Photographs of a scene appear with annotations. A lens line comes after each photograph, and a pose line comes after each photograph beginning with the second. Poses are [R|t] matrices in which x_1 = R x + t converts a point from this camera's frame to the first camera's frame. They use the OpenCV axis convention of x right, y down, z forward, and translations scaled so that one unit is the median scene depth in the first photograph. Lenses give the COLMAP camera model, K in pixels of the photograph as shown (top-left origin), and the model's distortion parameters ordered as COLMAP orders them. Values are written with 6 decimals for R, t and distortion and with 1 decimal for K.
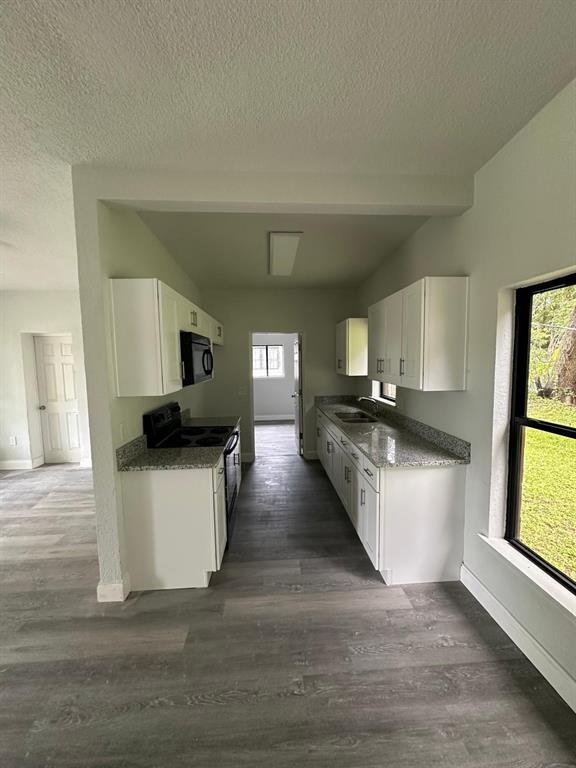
lens RADIAL K [[304.8, 0, 288.4], [0, 304.8, 383.5], [0, 0, 1]] dist [-0.000679, 0.000059]
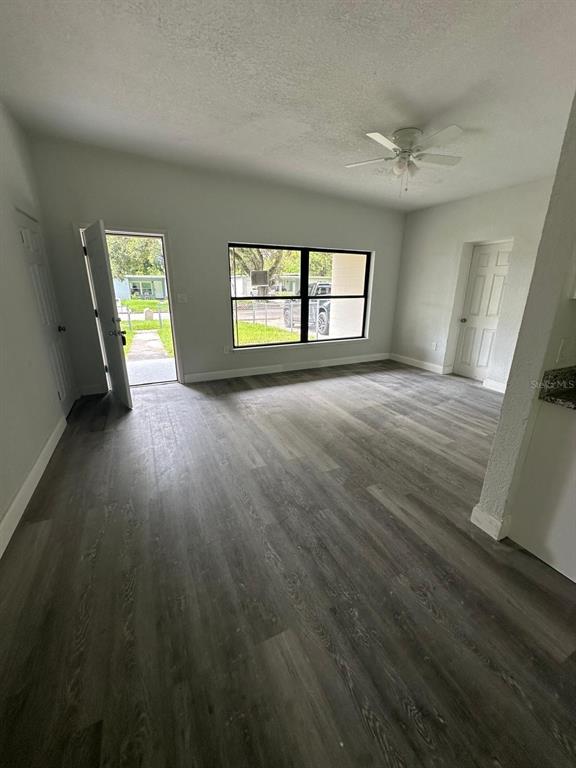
lens RADIAL K [[304.8, 0, 288.4], [0, 304.8, 383.5], [0, 0, 1]] dist [-0.000679, 0.000059]
pose [[0.370036, 0.302008, -0.878558, -0.120697], [-0.088525, 0.952845, 0.290259, 0.077061], [0.924790, -0.029632, 0.379322, 0.117705]]
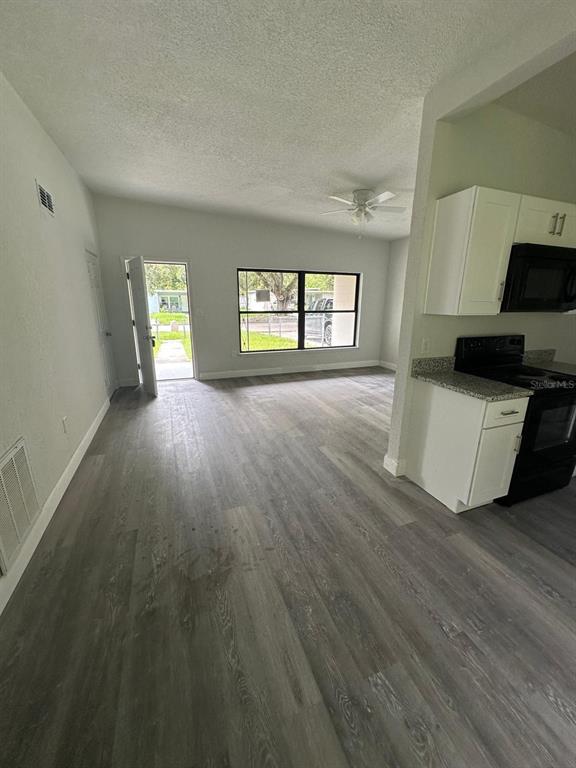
lens RADIAL K [[304.8, 0, 288.4], [0, 304.8, 383.5], [0, 0, 1]] dist [-0.000679, 0.000059]
pose [[0.302791, 0.271367, -0.913607, 0.365823], [-0.091473, 0.962456, 0.255560, 0.046555], [0.948657, 0.006189, 0.316246, 0.150936]]
